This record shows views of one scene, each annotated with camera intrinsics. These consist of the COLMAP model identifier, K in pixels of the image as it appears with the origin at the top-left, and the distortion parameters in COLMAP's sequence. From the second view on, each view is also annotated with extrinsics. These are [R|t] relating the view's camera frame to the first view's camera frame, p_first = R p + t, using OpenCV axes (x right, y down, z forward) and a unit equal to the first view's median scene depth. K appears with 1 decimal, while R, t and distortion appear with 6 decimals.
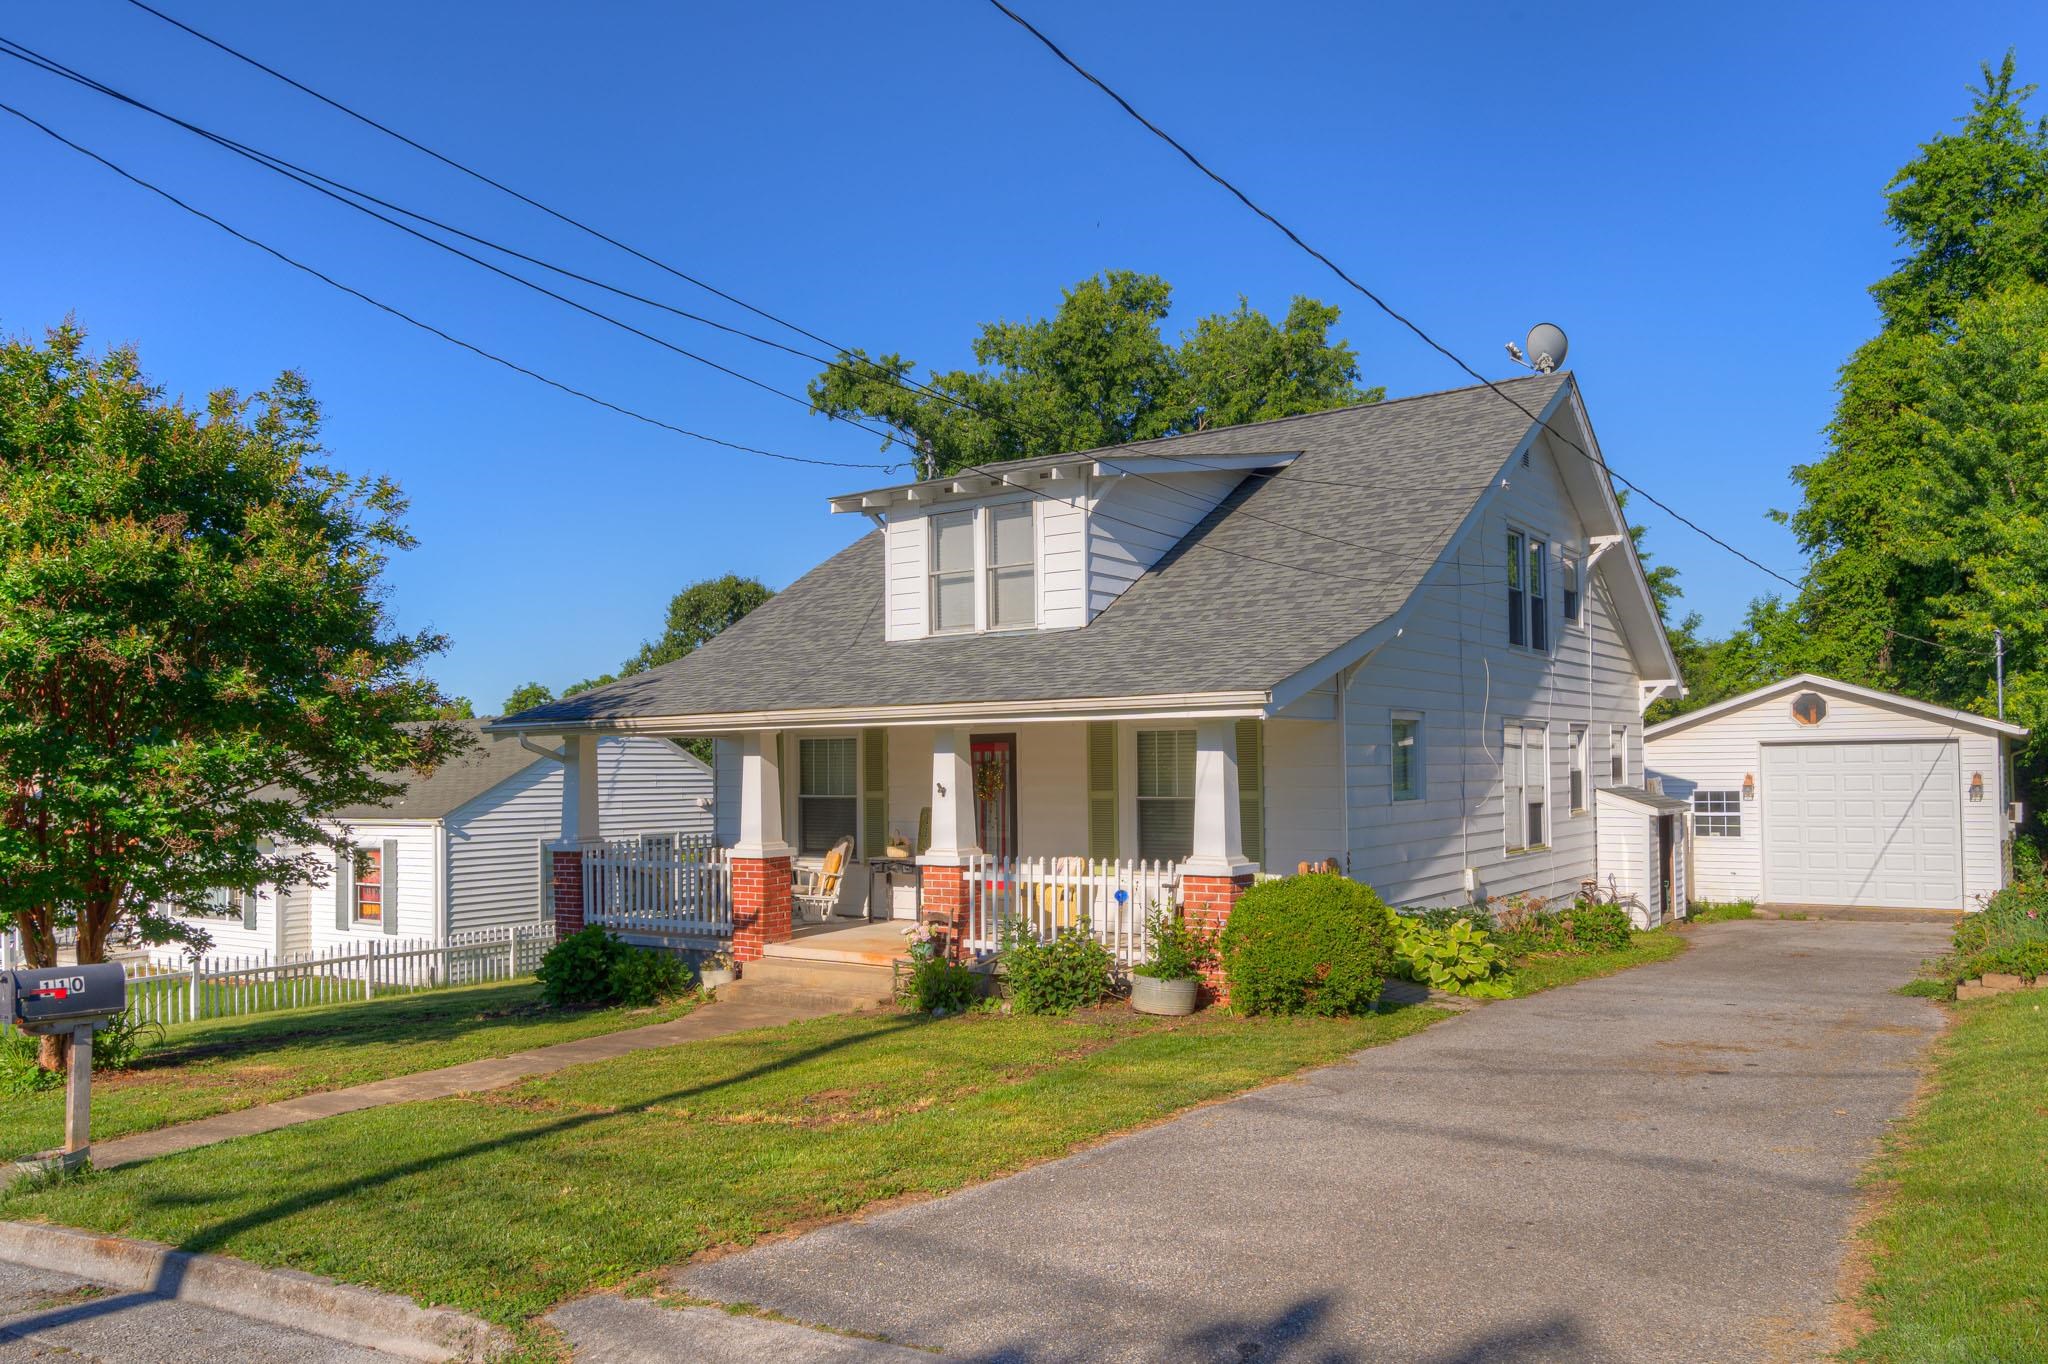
lens RADIAL K [[1436.1, 0, 1028.7], [0, 1436.1, 740.8], [0, 0, 1]] dist [-0.001264, 0.002650]
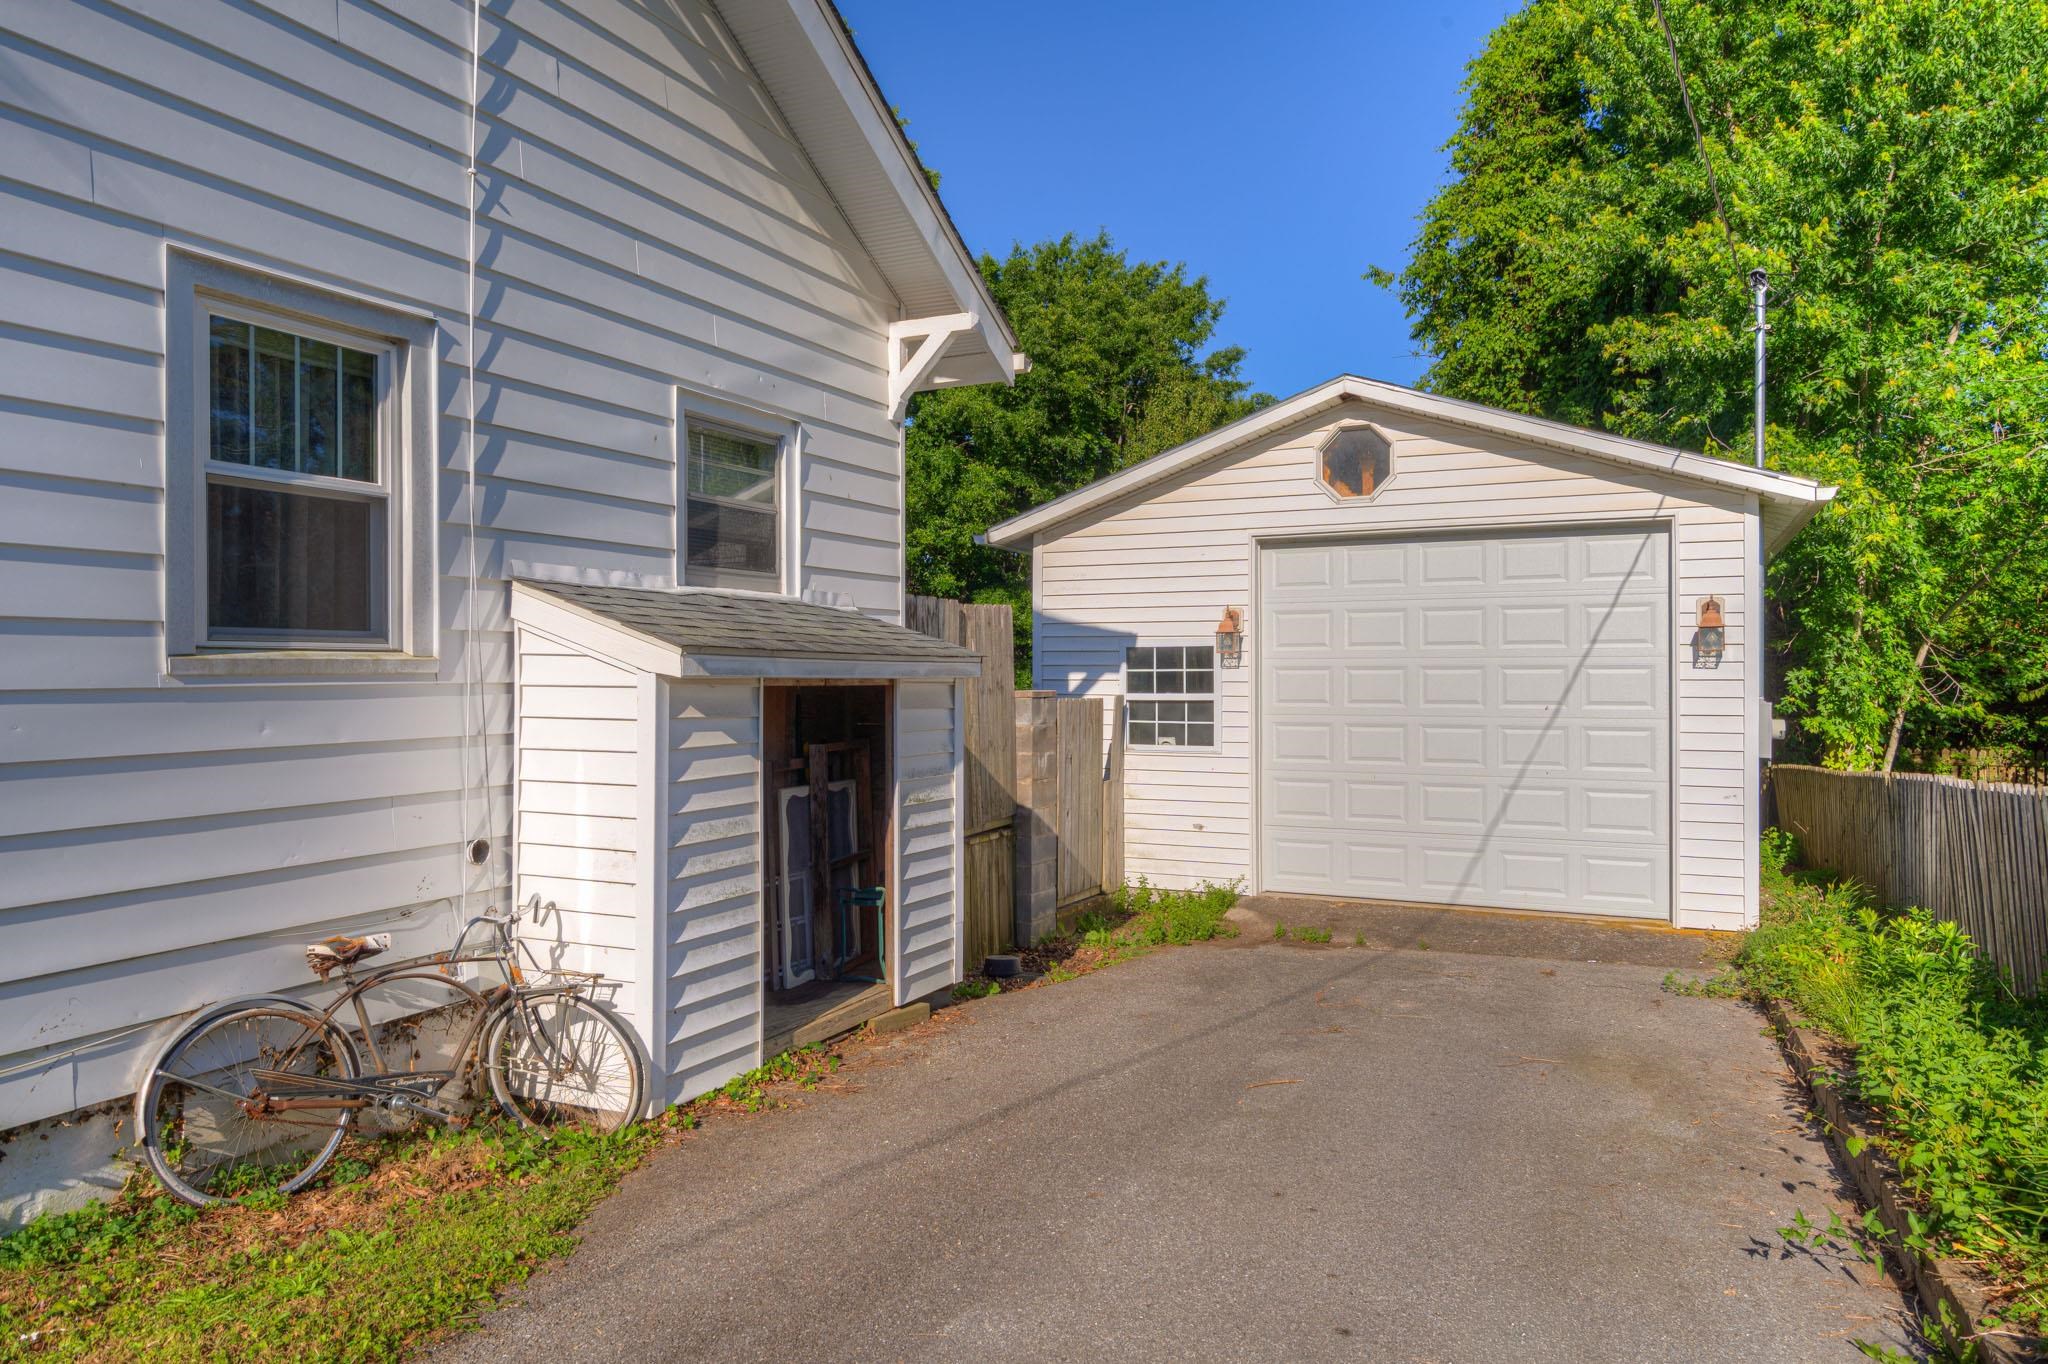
lens RADIAL K [[1200.4, 0, 1024.0], [0, 1200.4, 682.0], [0, 0, 1]] dist [0.000782, 0.000299]
pose [[0.989373, 0.010525, 0.145019, 0.396180], [-0.013940, 0.999648, 0.022555, 0.040062], [-0.144730, -0.024337, 0.989172, 0.657342]]
